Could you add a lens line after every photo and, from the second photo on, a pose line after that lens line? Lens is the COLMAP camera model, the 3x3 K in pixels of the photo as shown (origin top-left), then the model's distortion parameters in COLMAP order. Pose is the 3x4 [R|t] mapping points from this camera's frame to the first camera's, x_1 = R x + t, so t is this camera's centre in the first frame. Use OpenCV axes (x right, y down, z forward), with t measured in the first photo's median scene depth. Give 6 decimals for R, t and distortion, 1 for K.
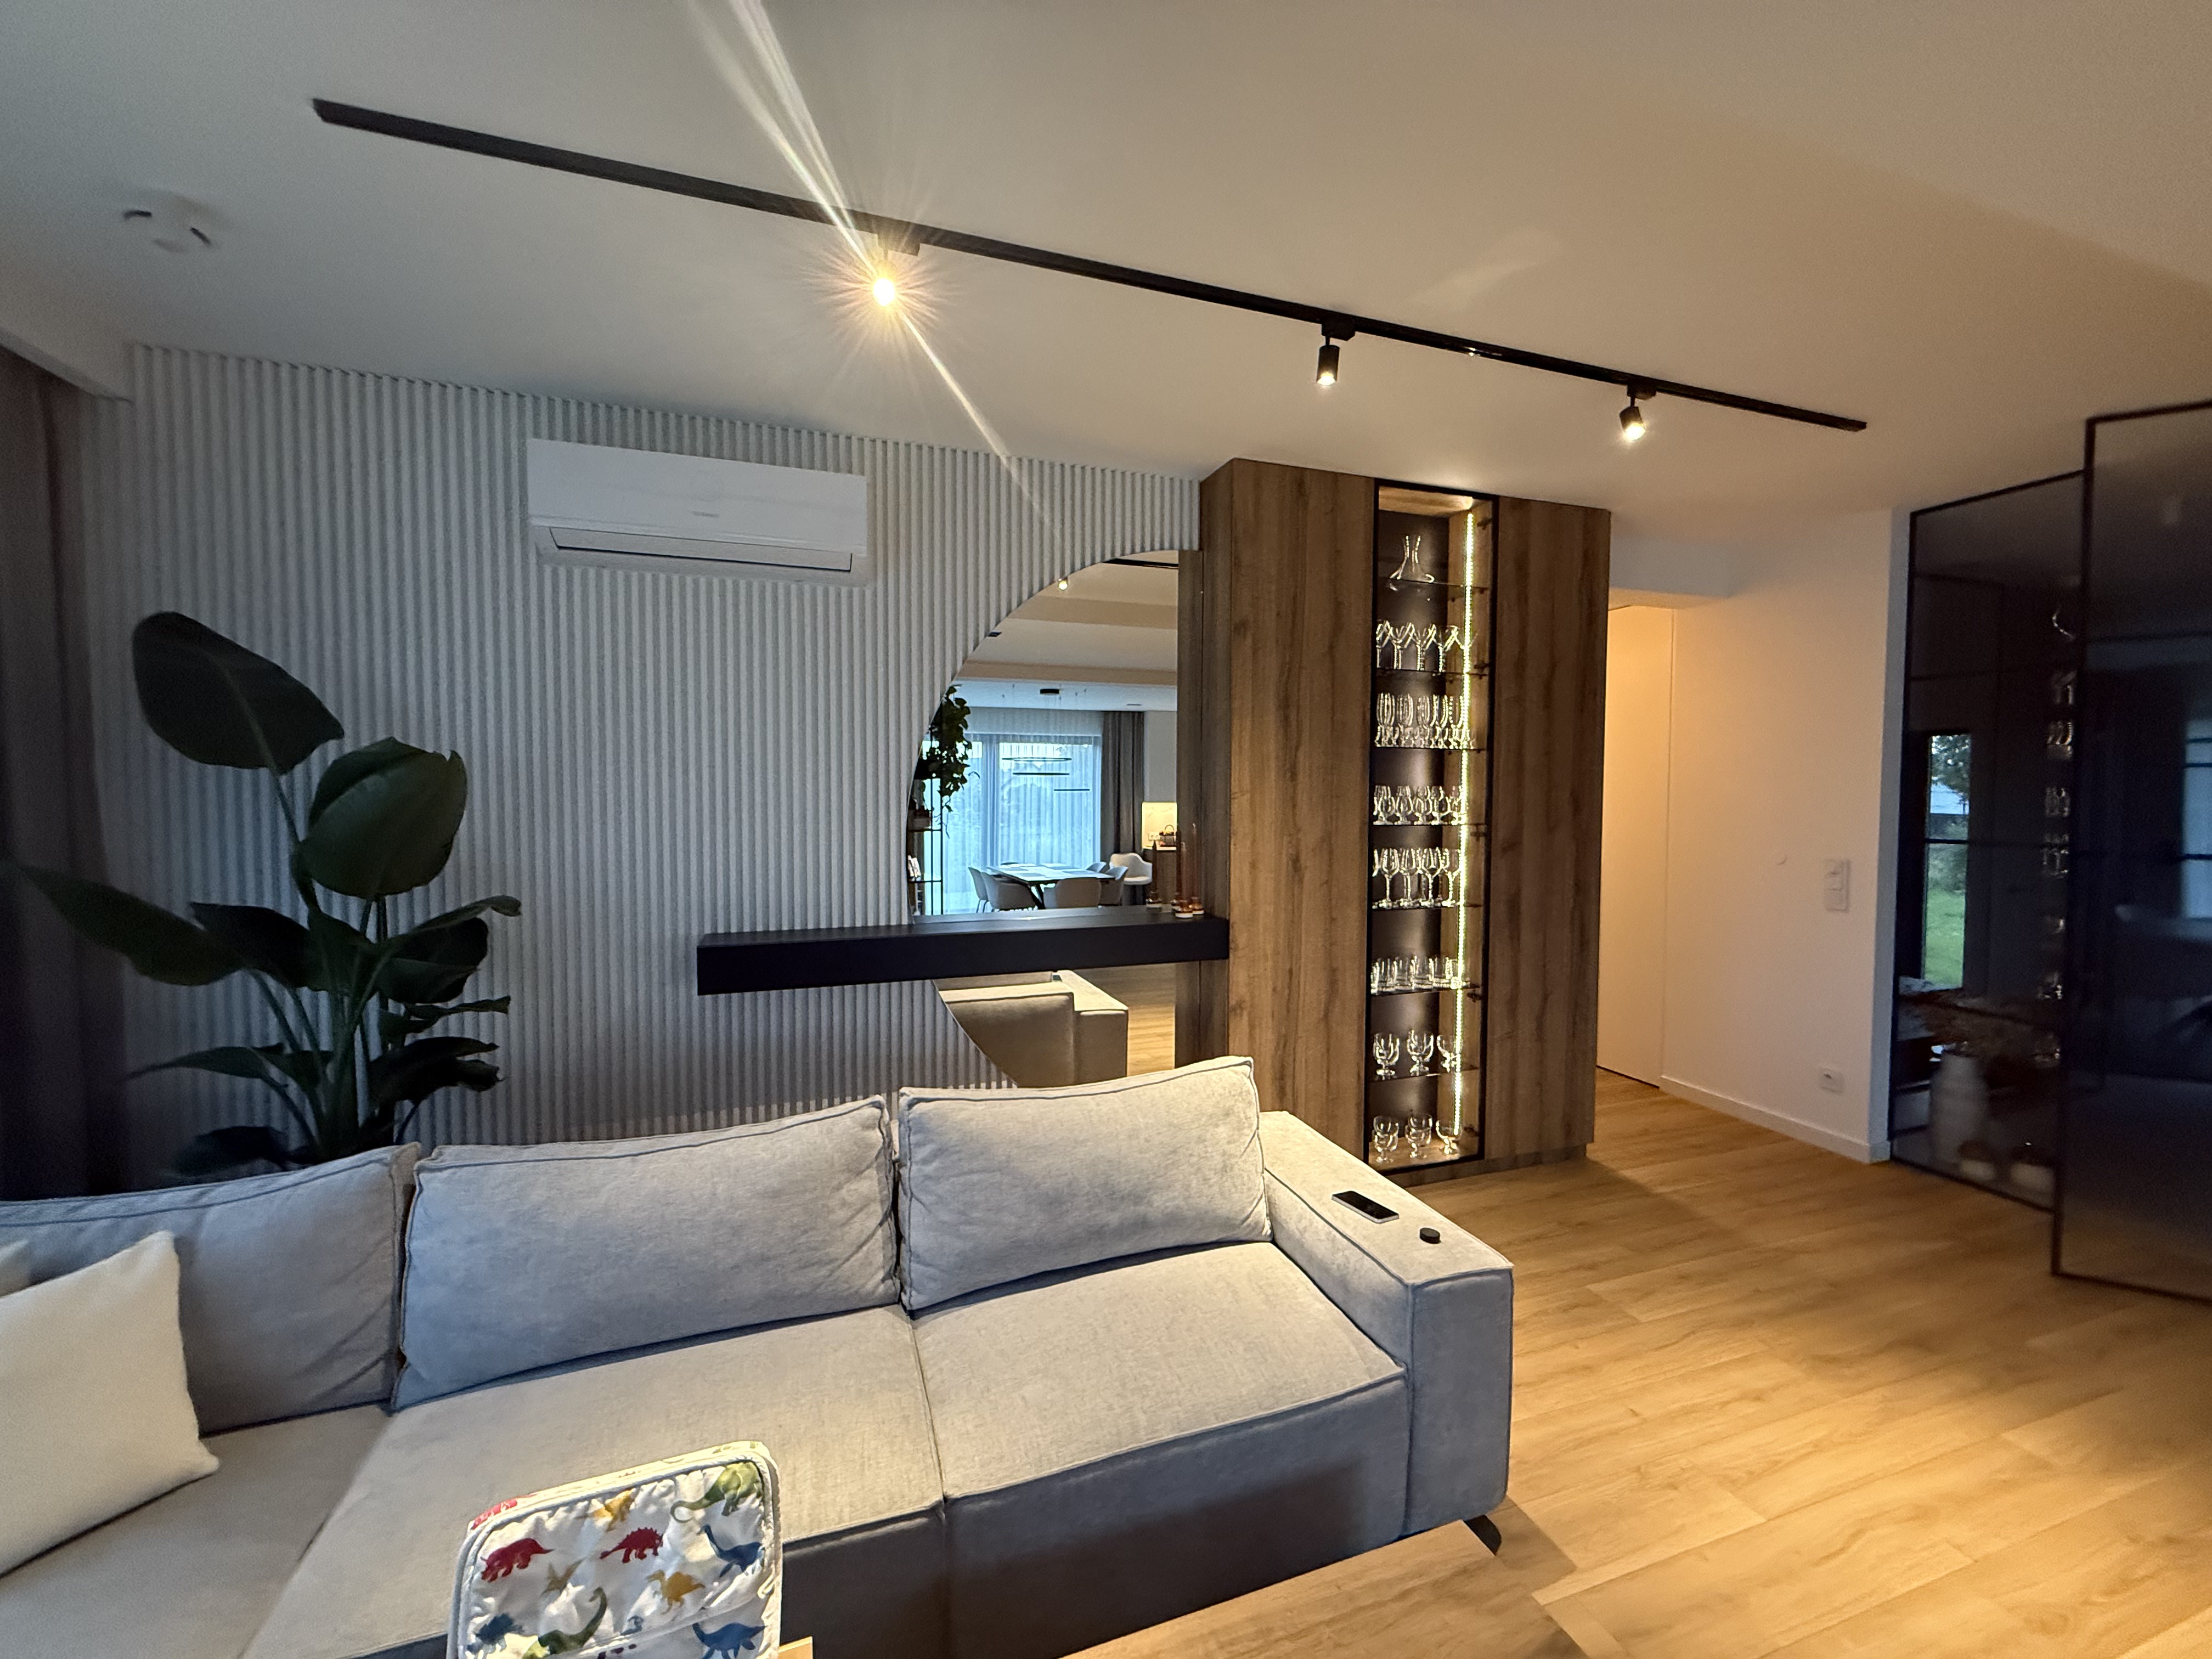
lens RADIAL K [[879.1, 0, 1108.2], [0, 879.1, 827.6], [0, 0, 1]] dist [-0.003176, 0.001000]
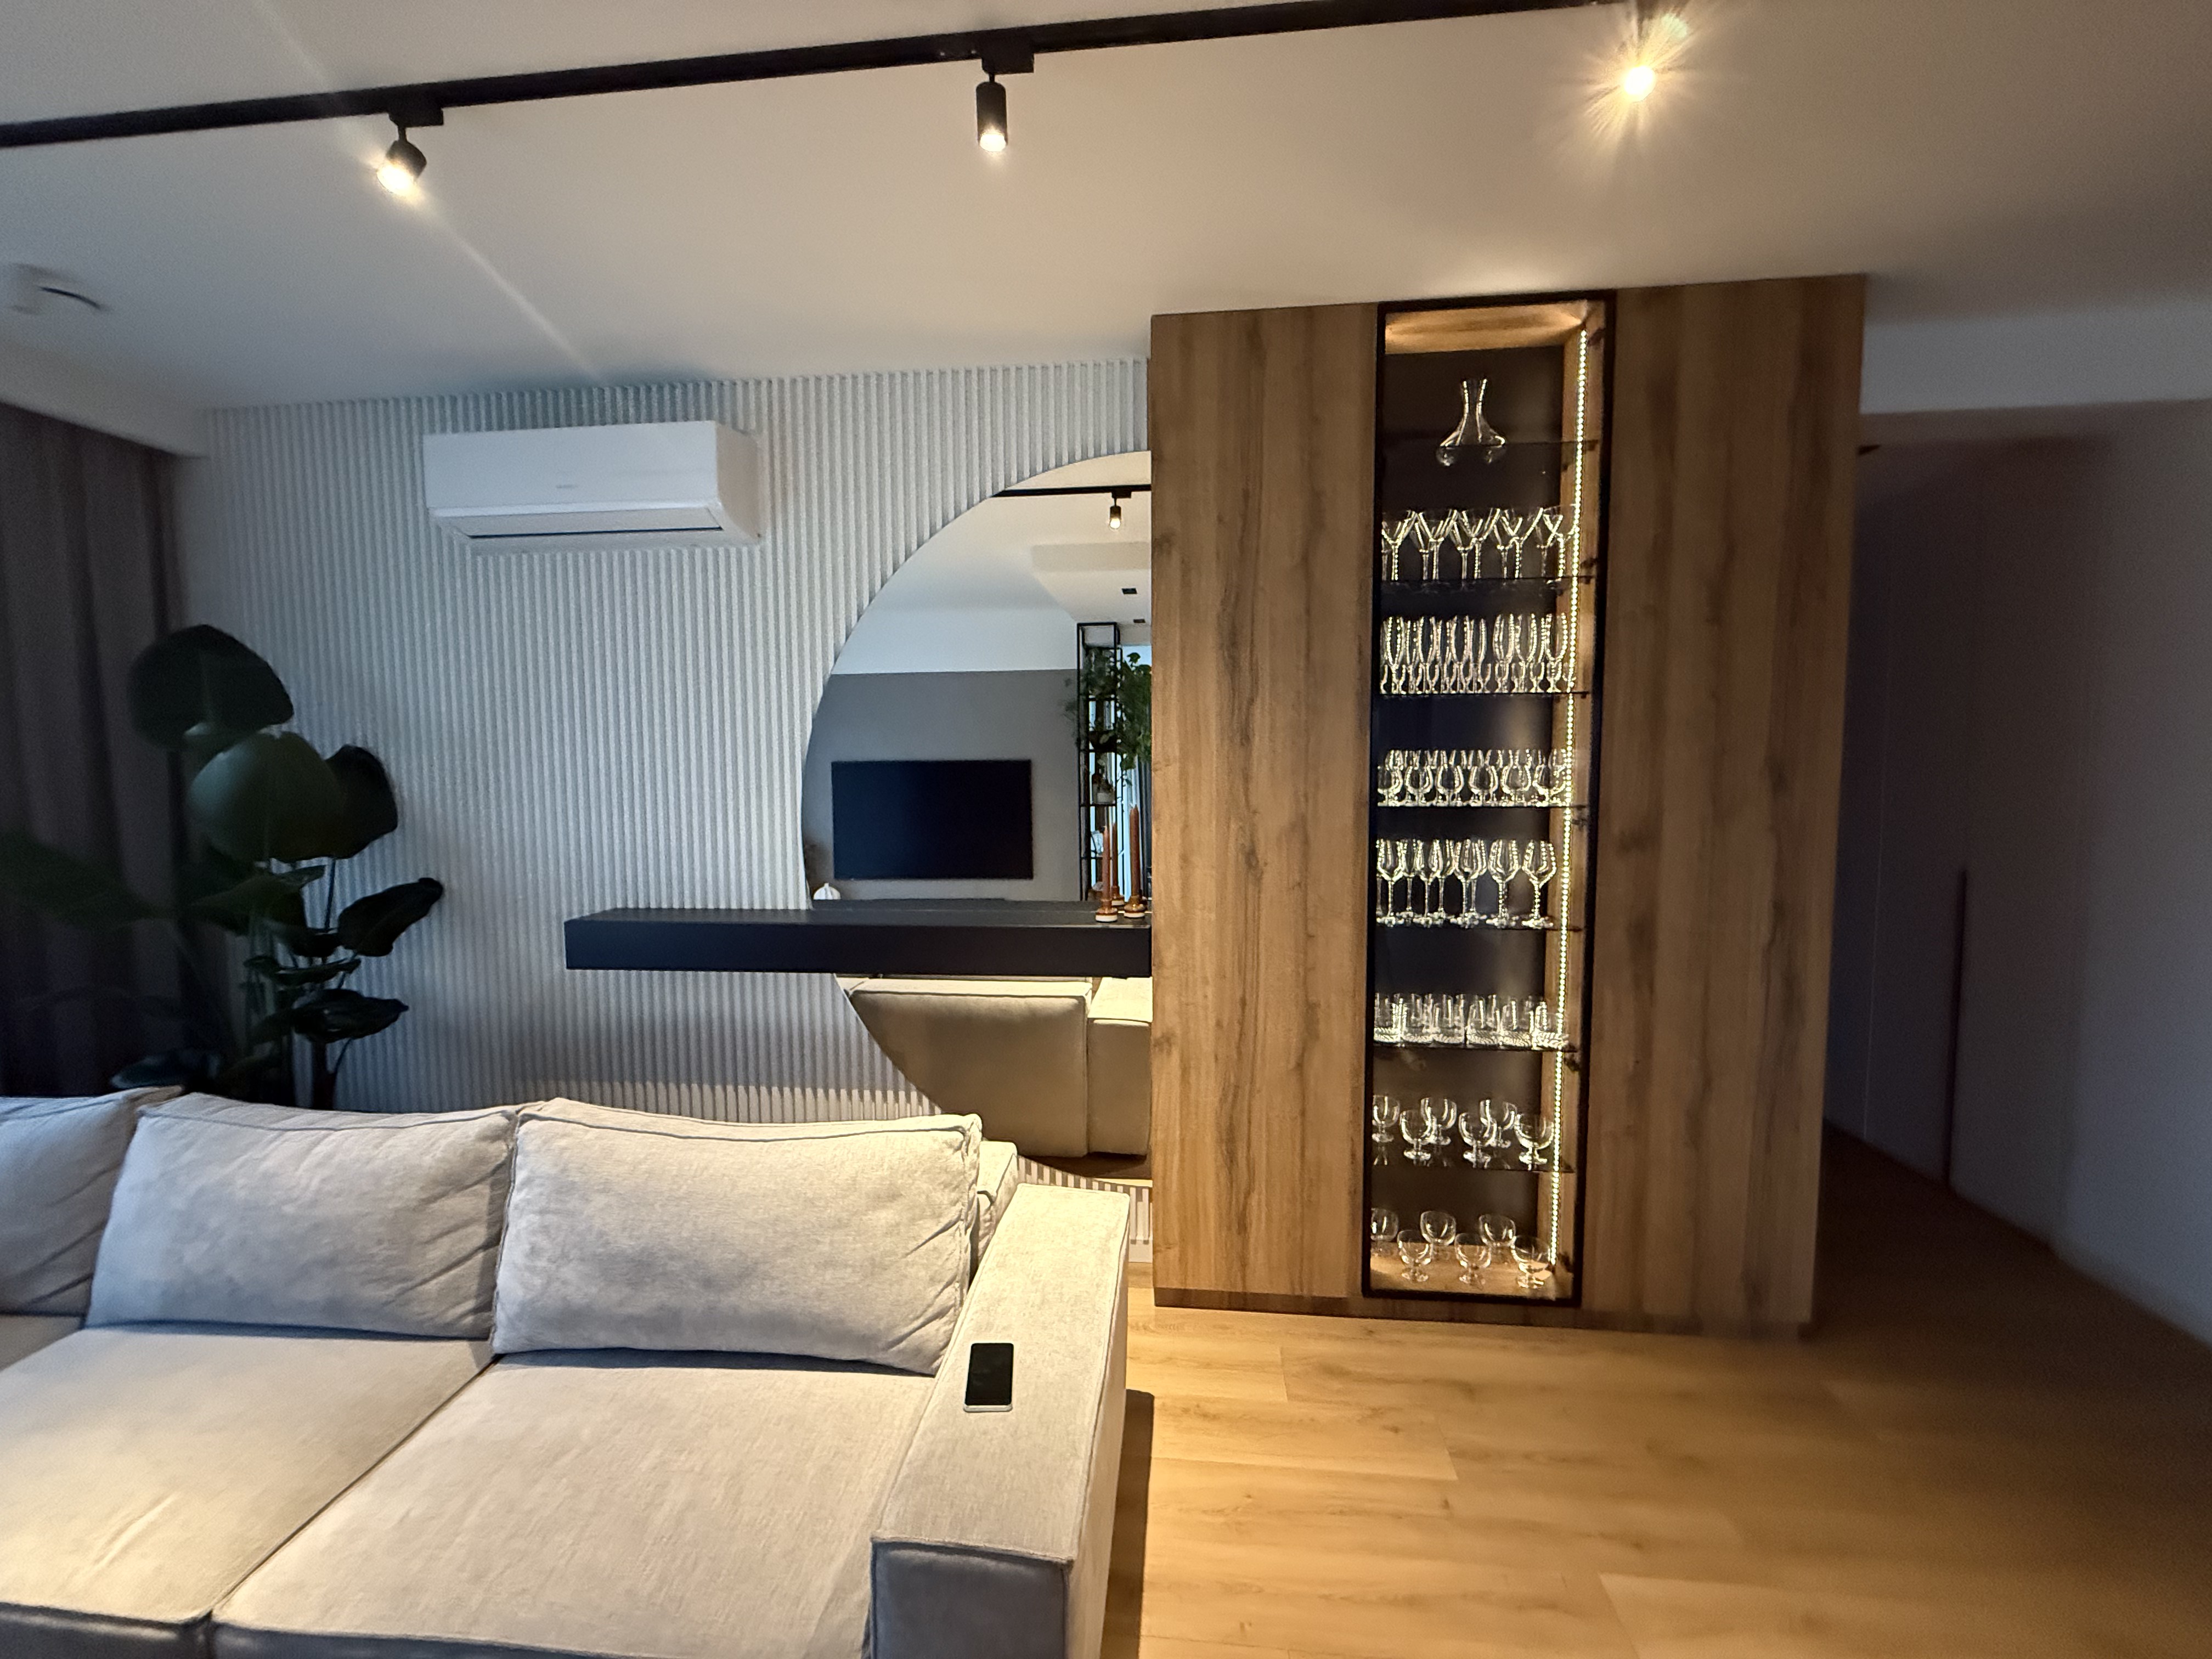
lens RADIAL K [[879.1, 0, 1105.8], [0, 879.1, 829.0], [0, 0, 1]] dist [-0.003176, 0.001000]
pose [[0.908527, 0.020406, -0.417328, 0.410421], [-0.007749, 0.999458, 0.032002, -0.005905], [0.417755, -0.025841, 0.908192, 0.277854]]
